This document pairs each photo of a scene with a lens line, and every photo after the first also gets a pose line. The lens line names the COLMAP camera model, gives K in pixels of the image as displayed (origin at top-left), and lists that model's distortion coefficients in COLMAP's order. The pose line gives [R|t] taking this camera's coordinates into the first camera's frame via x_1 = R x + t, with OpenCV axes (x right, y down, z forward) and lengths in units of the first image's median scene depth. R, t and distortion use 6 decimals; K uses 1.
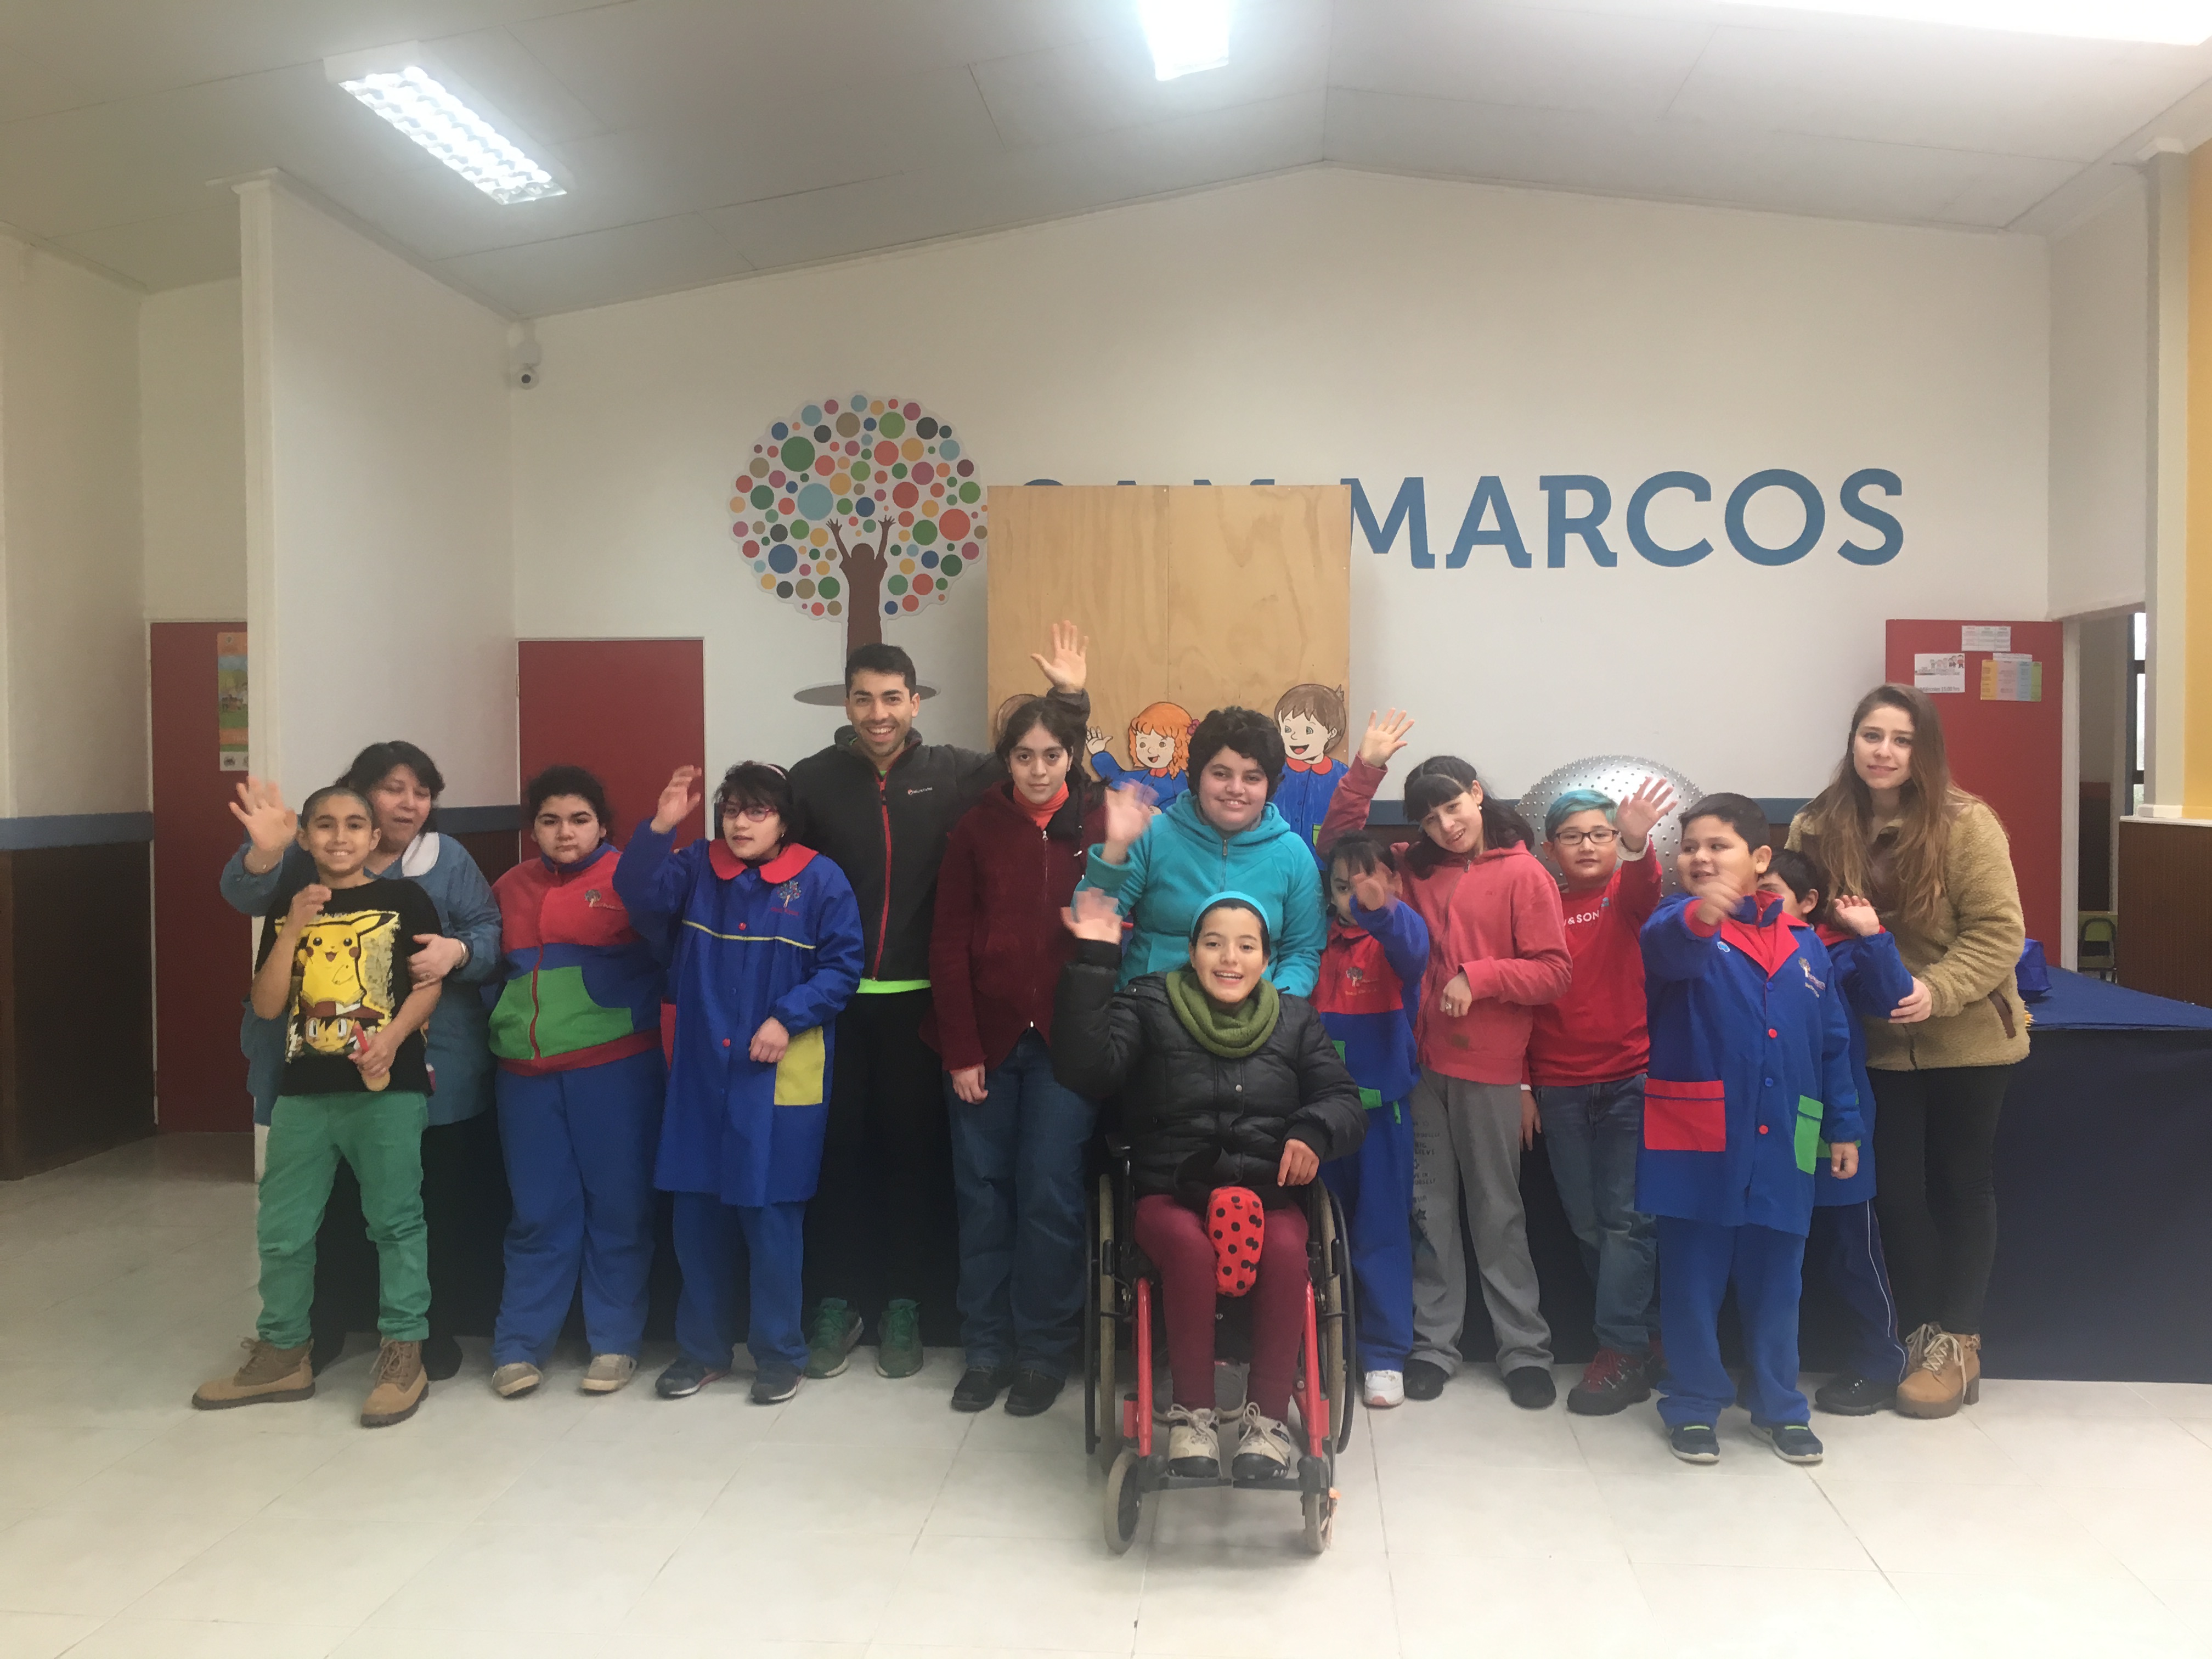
lens RADIAL K [[1908.4, 0, 1138.5], [0, 1908.4, 825.5], [0, 0, 1]] dist [0.045871, 0.000240]
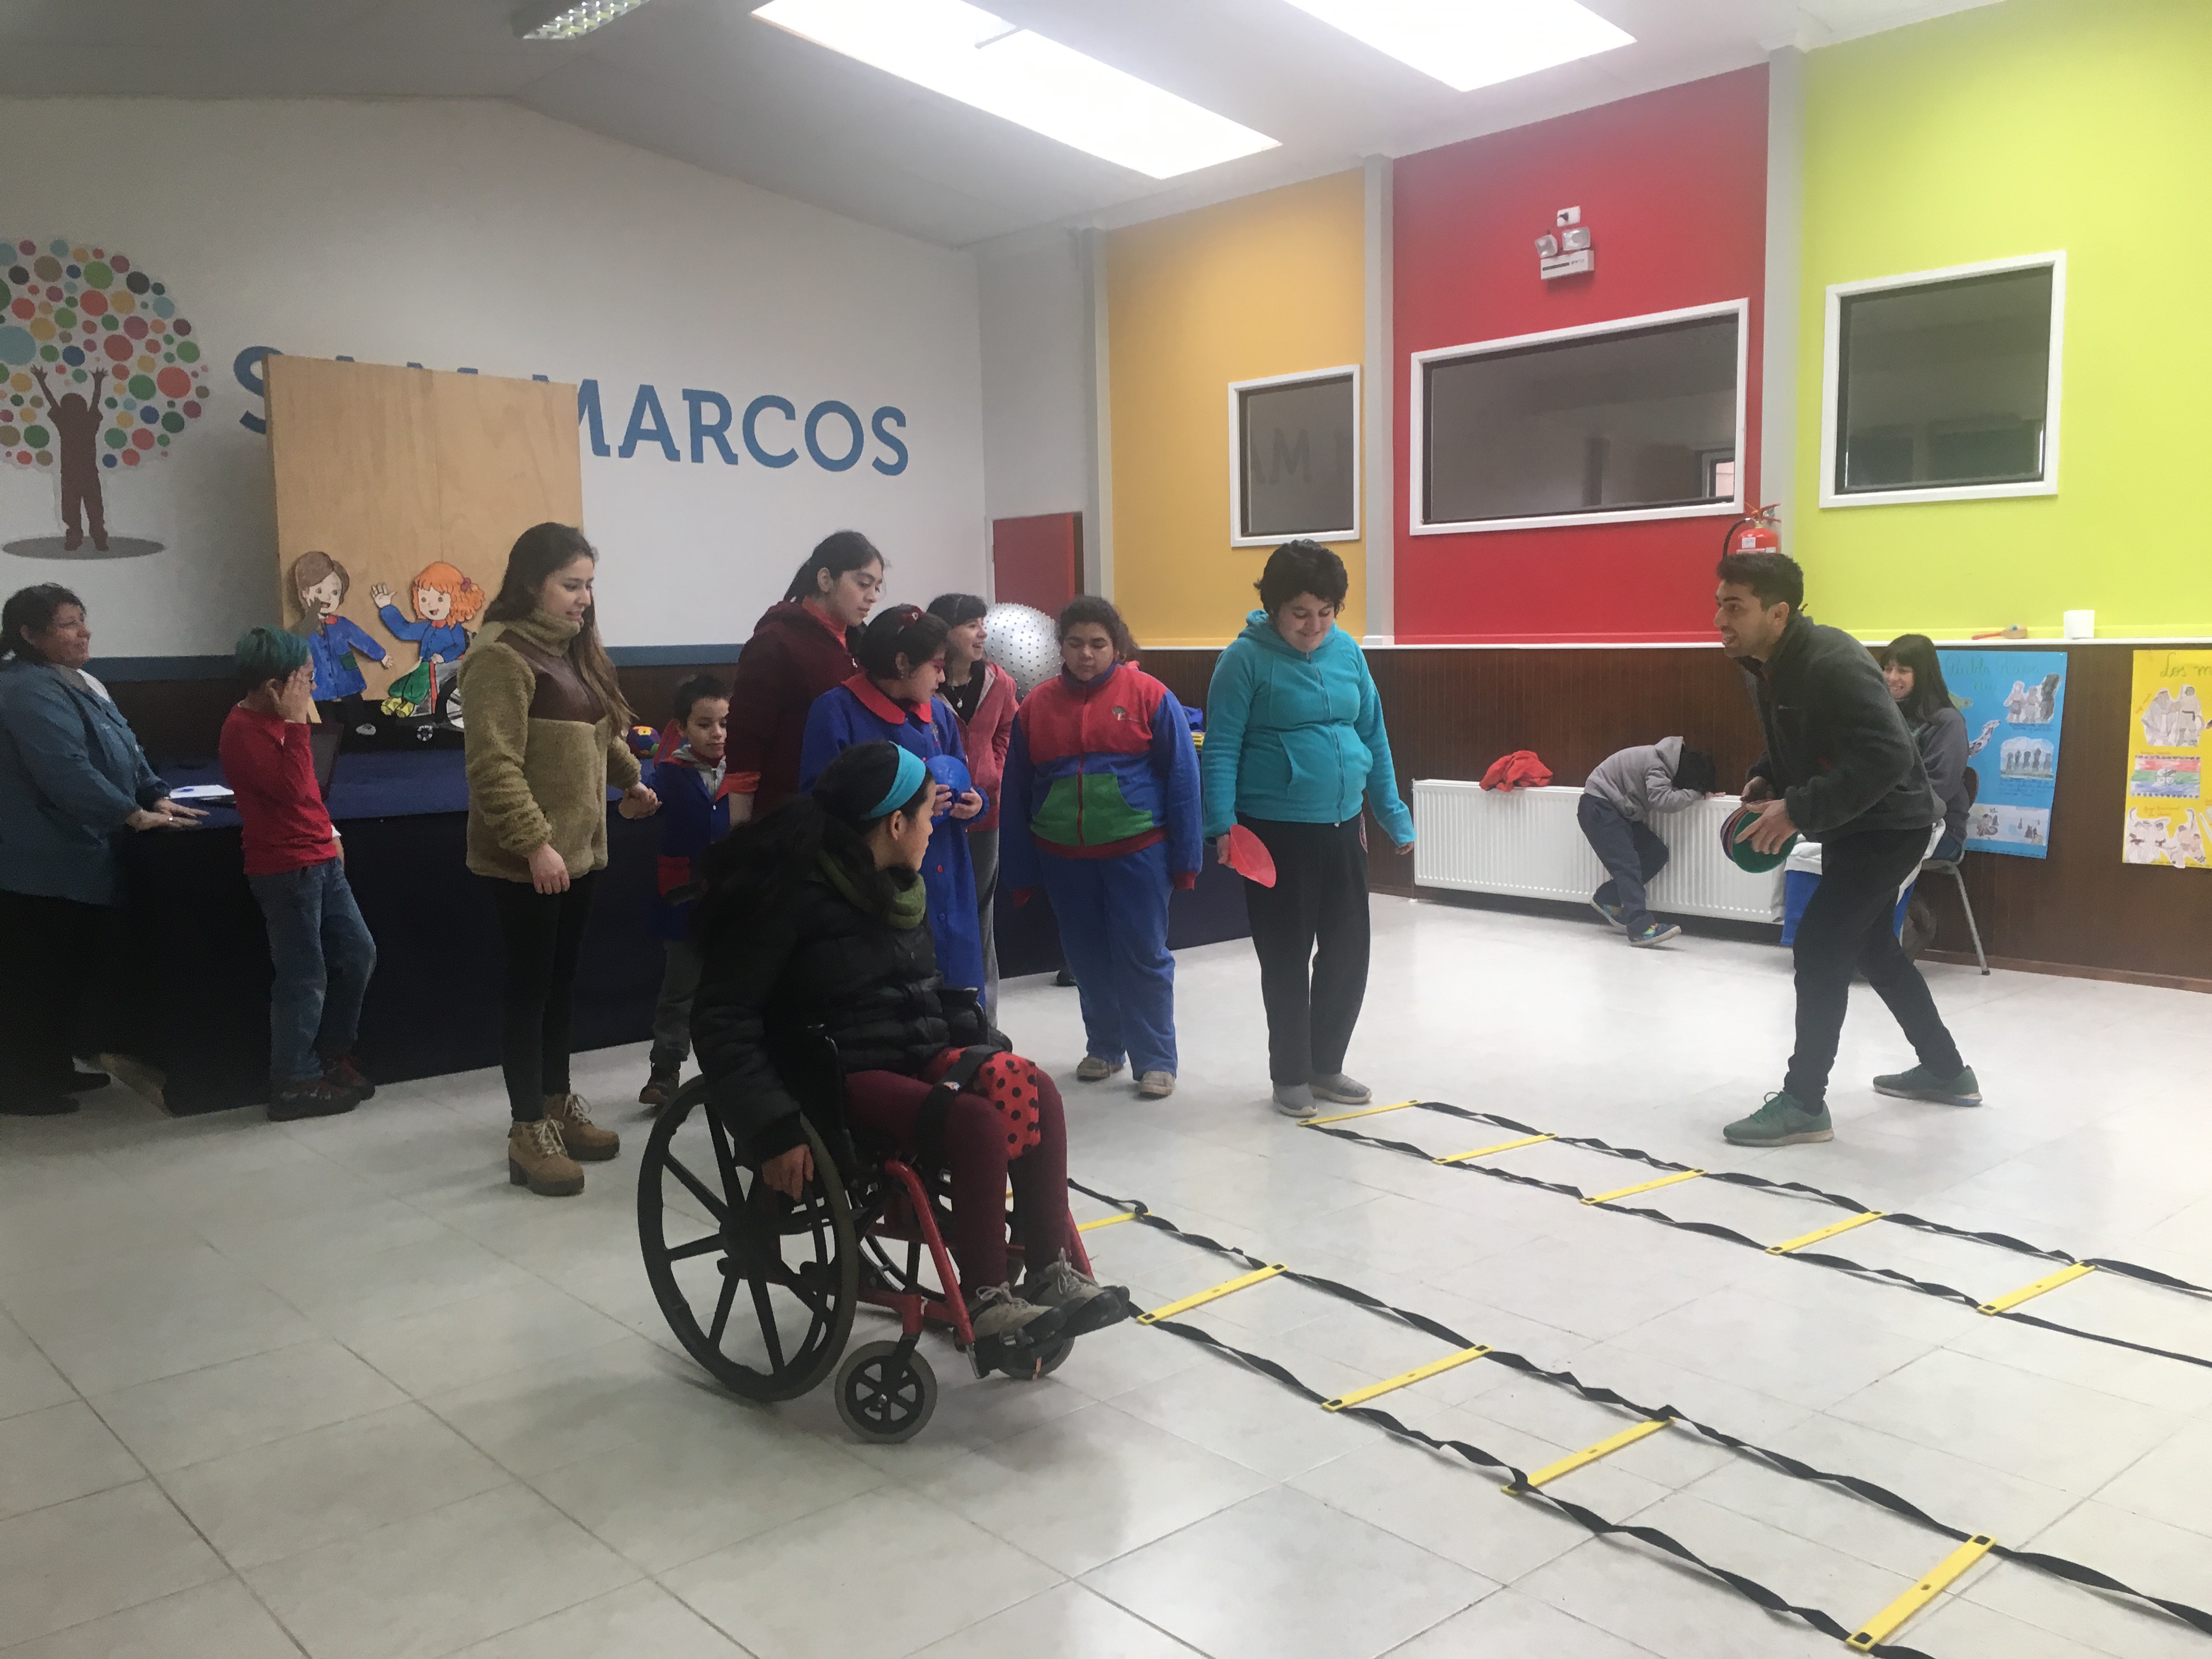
lens RADIAL K [[1849.4, 0, 1109.7], [0, 1849.4, 817.3], [0, 0, 1]] dist [0.096142, -0.127611]
pose [[0.681525, -0.082820, 0.727093, -0.518327], [0.034938, 0.996125, 0.080716, 0.010777], [-0.730960, -0.029606, 0.681777, -0.060171]]
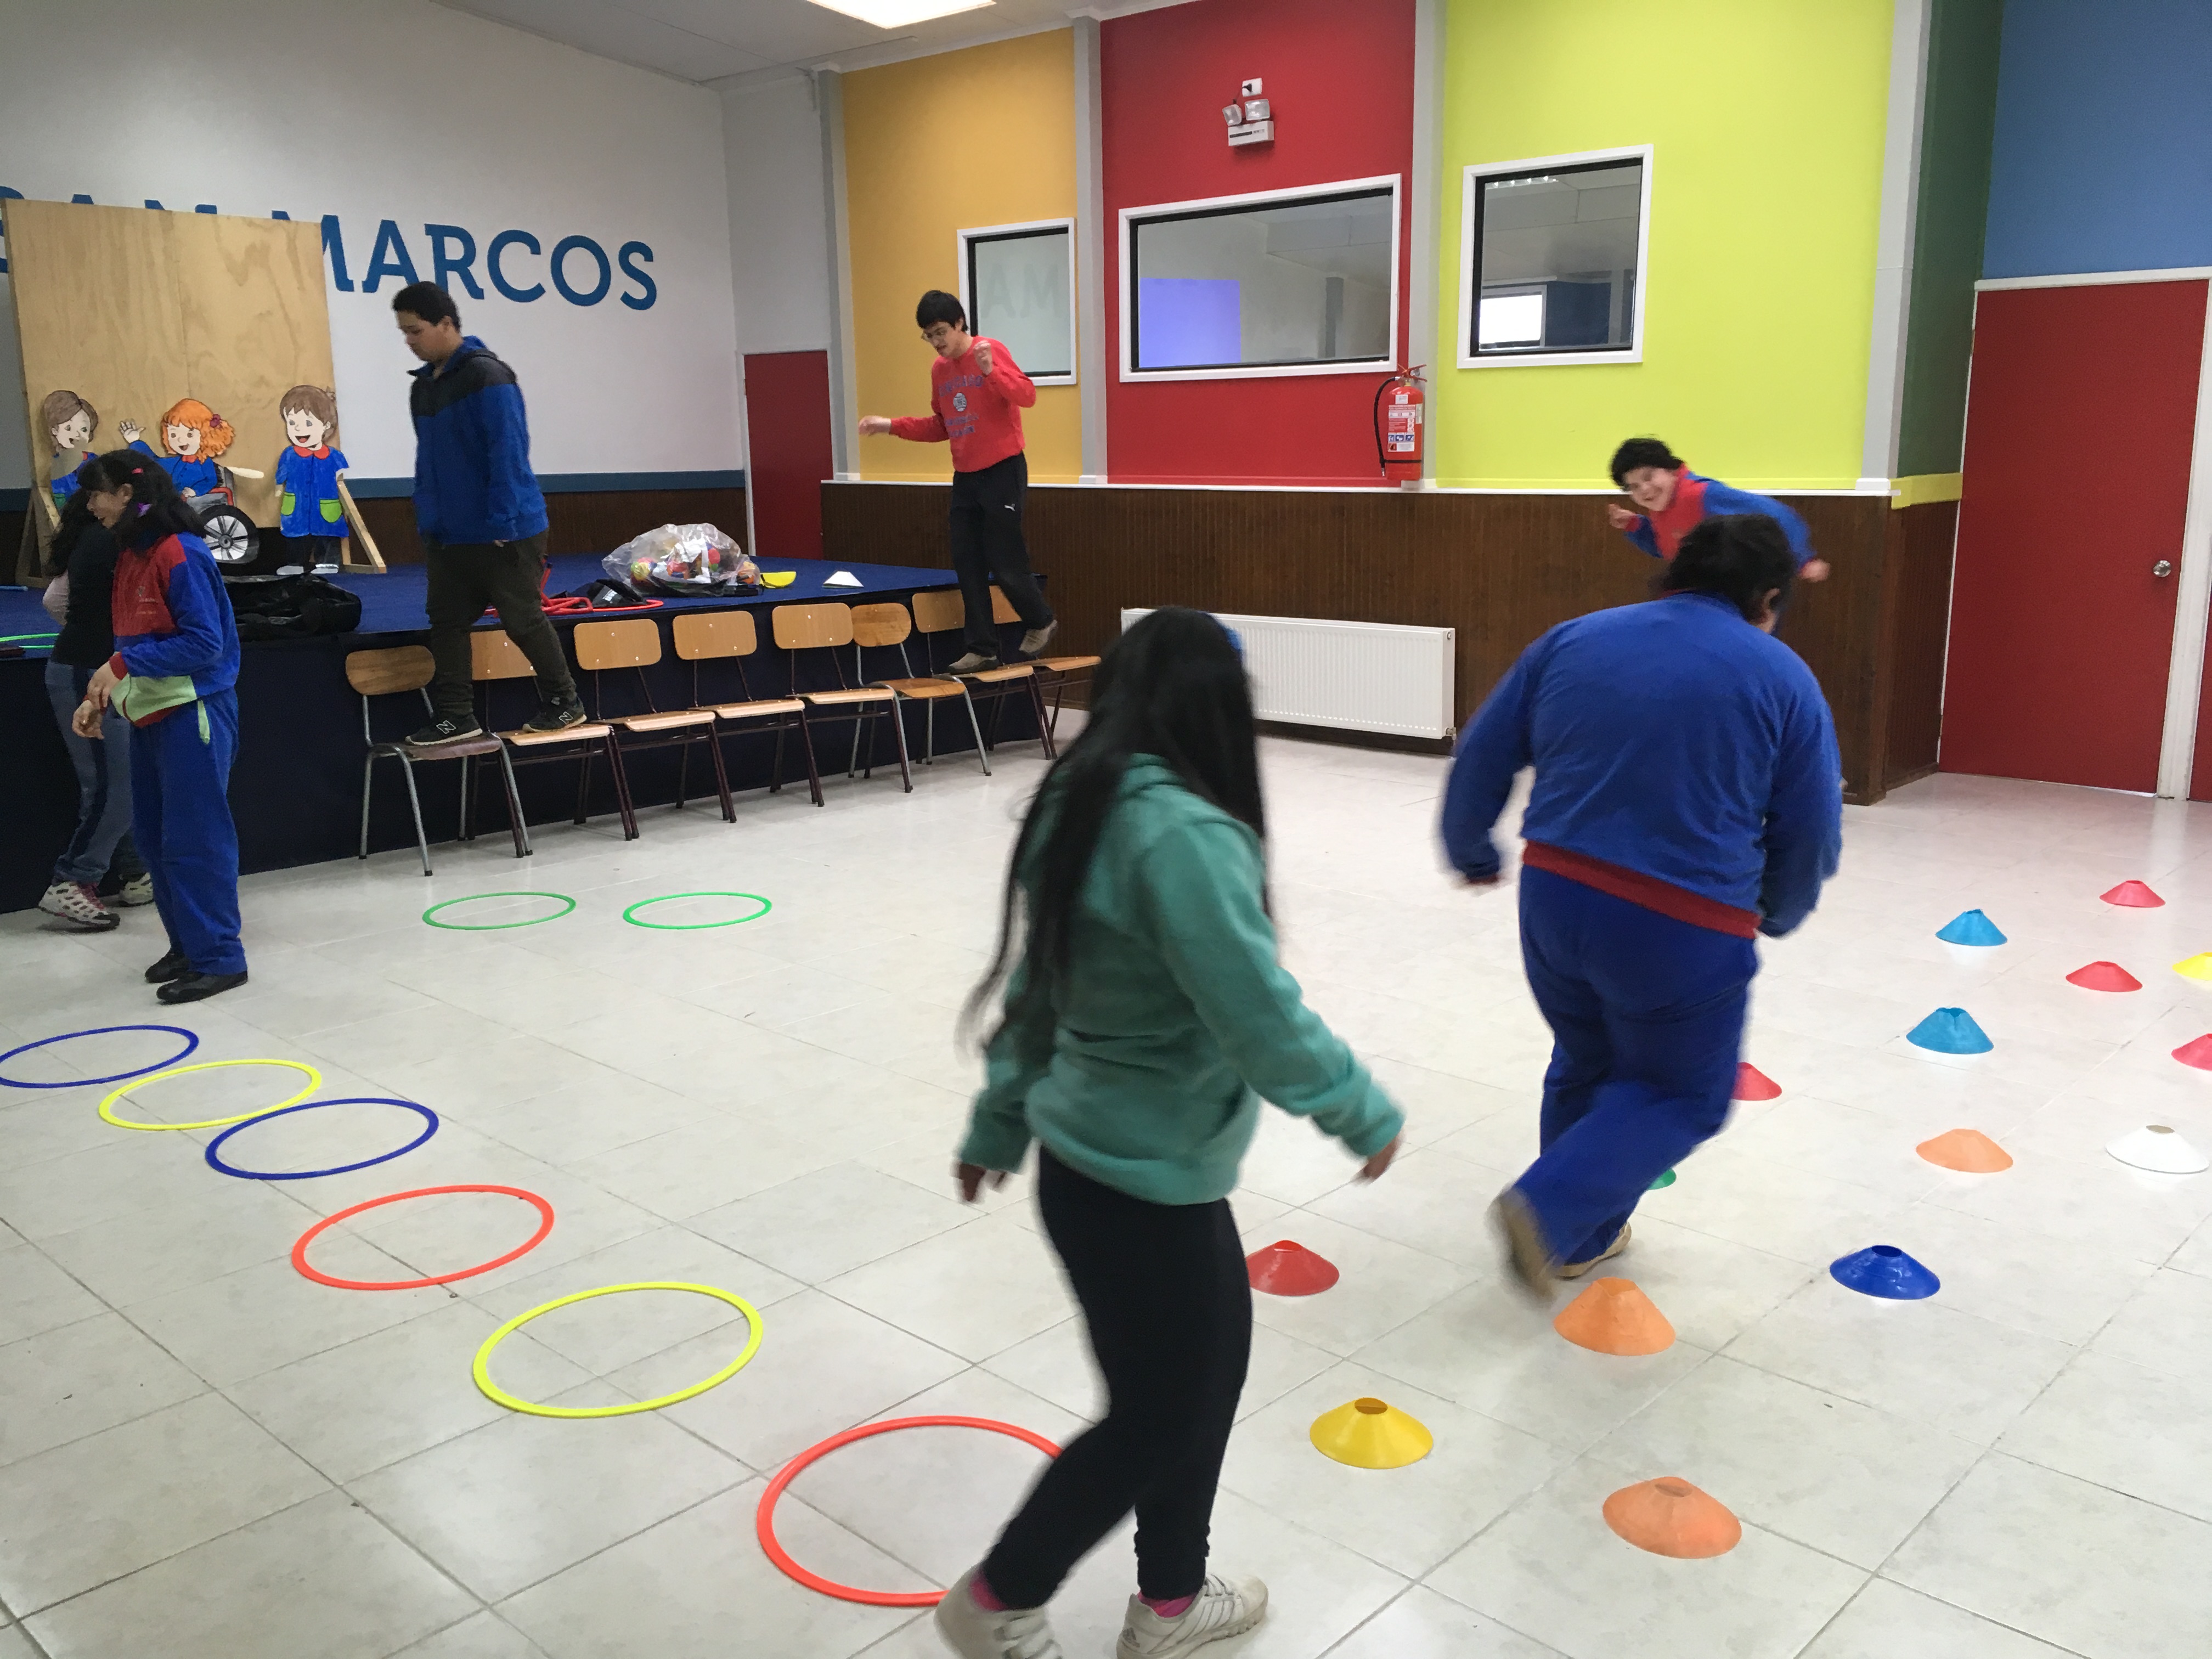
lens RADIAL K [[1855.7, 0, 1106.0], [0, 1855.7, 829.5], [0, 0, 1]] dist [0.085637, -0.128669]
pose [[0.611425, -0.166231, 0.773645, -0.562212], [0.030295, 0.981886, 0.187033, -0.002977], [-0.790722, -0.090919, 0.605386, -0.178024]]
